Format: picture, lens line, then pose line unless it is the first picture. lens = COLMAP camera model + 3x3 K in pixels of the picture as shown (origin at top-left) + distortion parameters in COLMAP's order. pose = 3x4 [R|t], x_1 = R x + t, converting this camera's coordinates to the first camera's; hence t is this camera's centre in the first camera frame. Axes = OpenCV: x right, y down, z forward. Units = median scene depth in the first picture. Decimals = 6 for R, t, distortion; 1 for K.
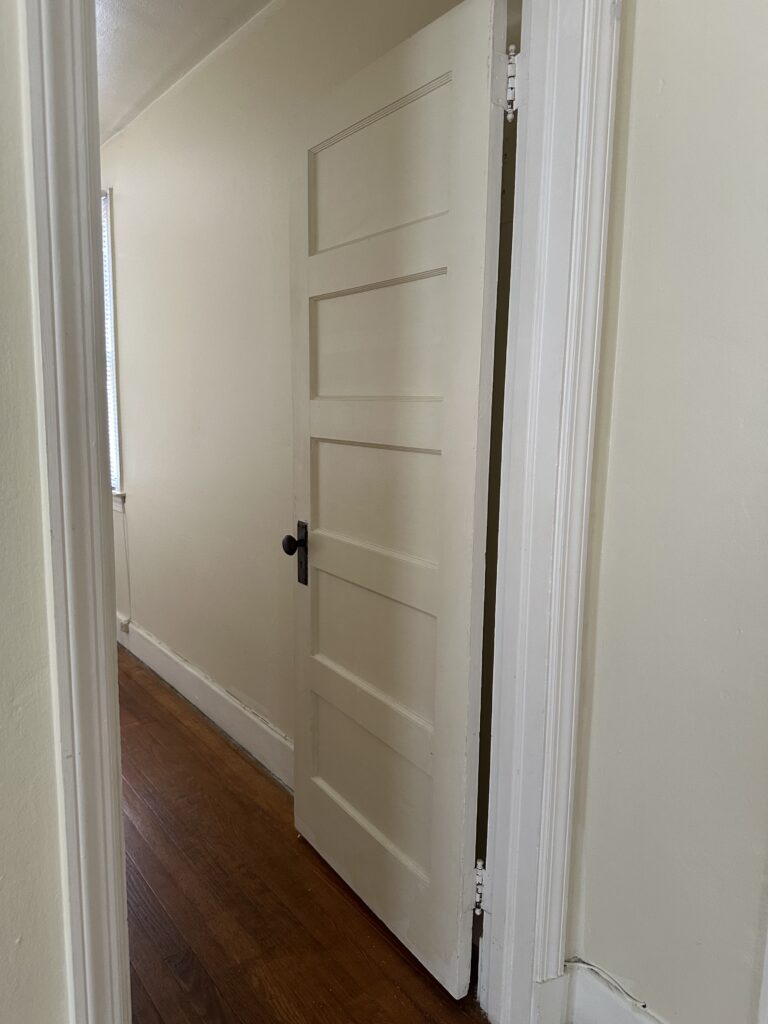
lens RADIAL K [[721.4, 0, 375.5], [0, 721.4, 511.0], [0, 0, 1]] dist [0.028203, -0.039785]
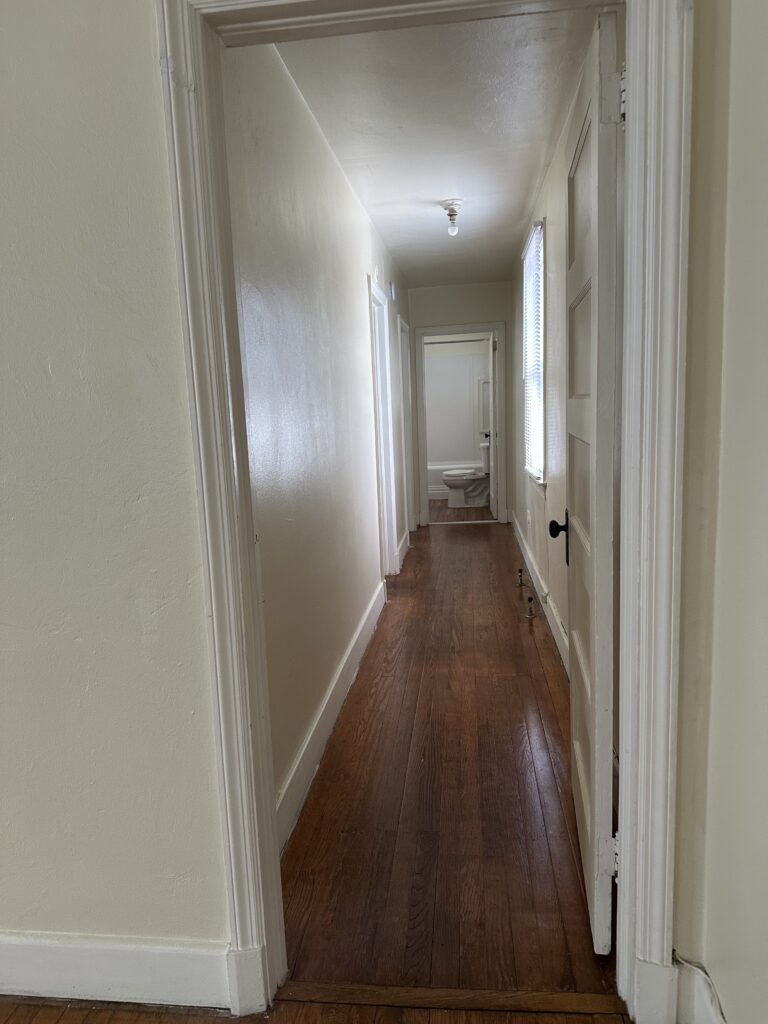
lens RADIAL K [[717.8, 0, 406.5], [0, 717.8, 517.9], [0, 0, 1]] dist [0.096762, -0.086871]
pose [[0.737988, 0.062928, -0.671874, 0.541822], [-0.051690, 0.997989, 0.036696, 0.000947], [0.672831, 0.007648, 0.739756, -0.004148]]
